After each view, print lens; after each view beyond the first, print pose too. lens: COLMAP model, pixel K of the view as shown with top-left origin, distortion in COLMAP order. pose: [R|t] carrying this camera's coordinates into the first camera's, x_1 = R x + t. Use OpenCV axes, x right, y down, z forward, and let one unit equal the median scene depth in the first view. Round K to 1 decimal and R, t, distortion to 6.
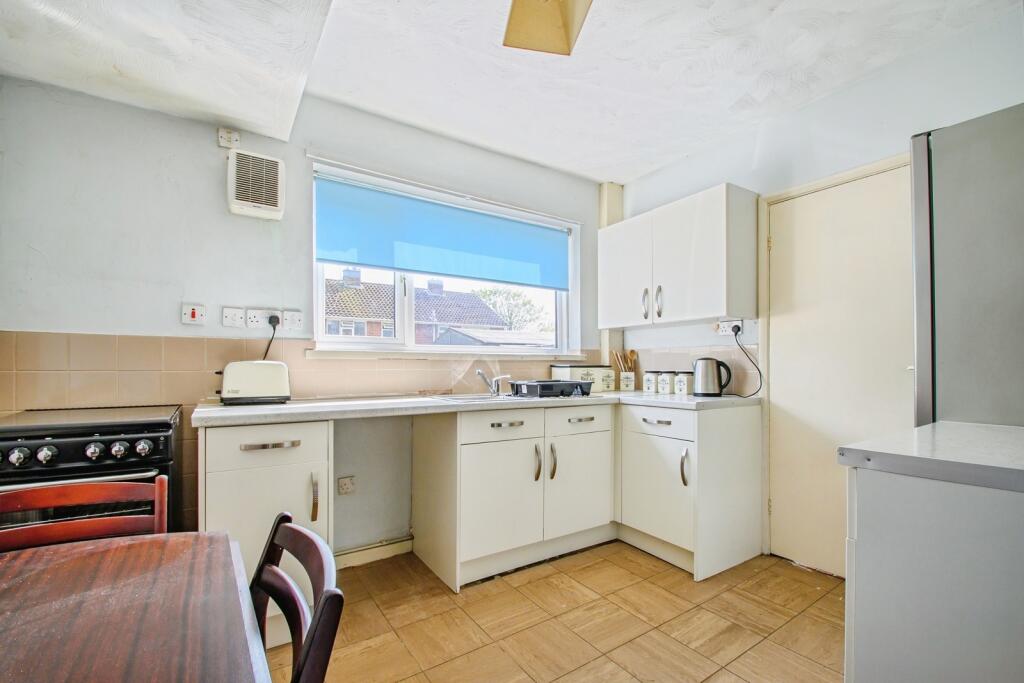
lens RADIAL K [[439.8, 0, 514.7], [0, 439.8, 367.9], [0, 0, 1]] dist [-0.000379, -0.000115]
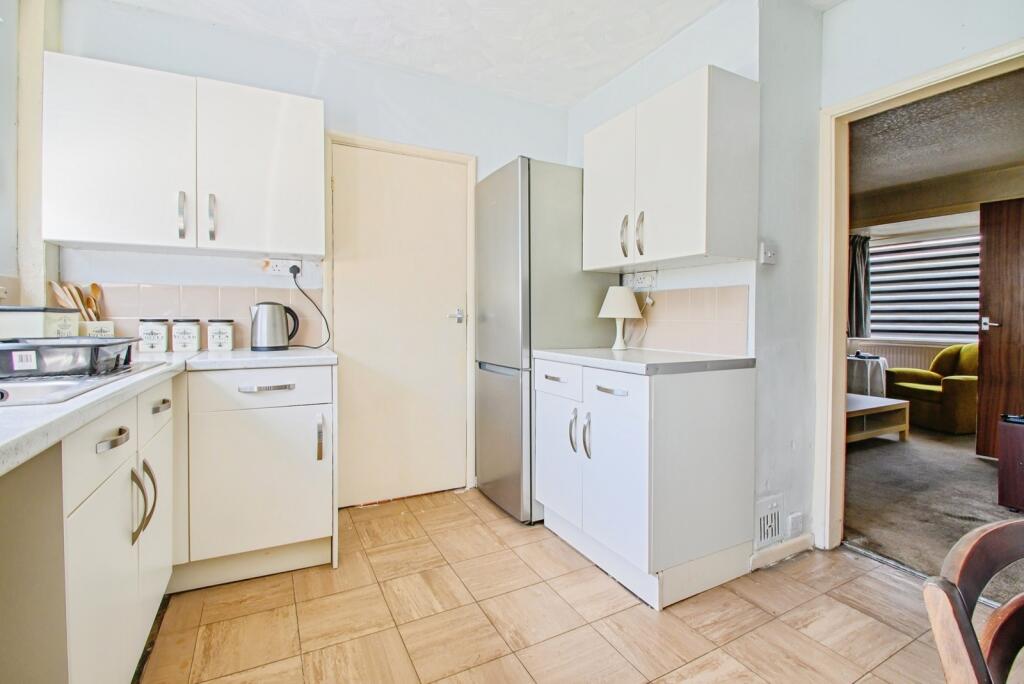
lens RADIAL K [[471.4, 0, 512.7], [0, 471.4, 328.2], [0, 0, 1]] dist [0.000460, -0.000563]
pose [[0.111721, -0.017177, 0.993591, -0.371594], [-0.005420, 0.999825, 0.017894, 0.006699], [-0.993725, -0.007384, 0.111608, 0.477923]]
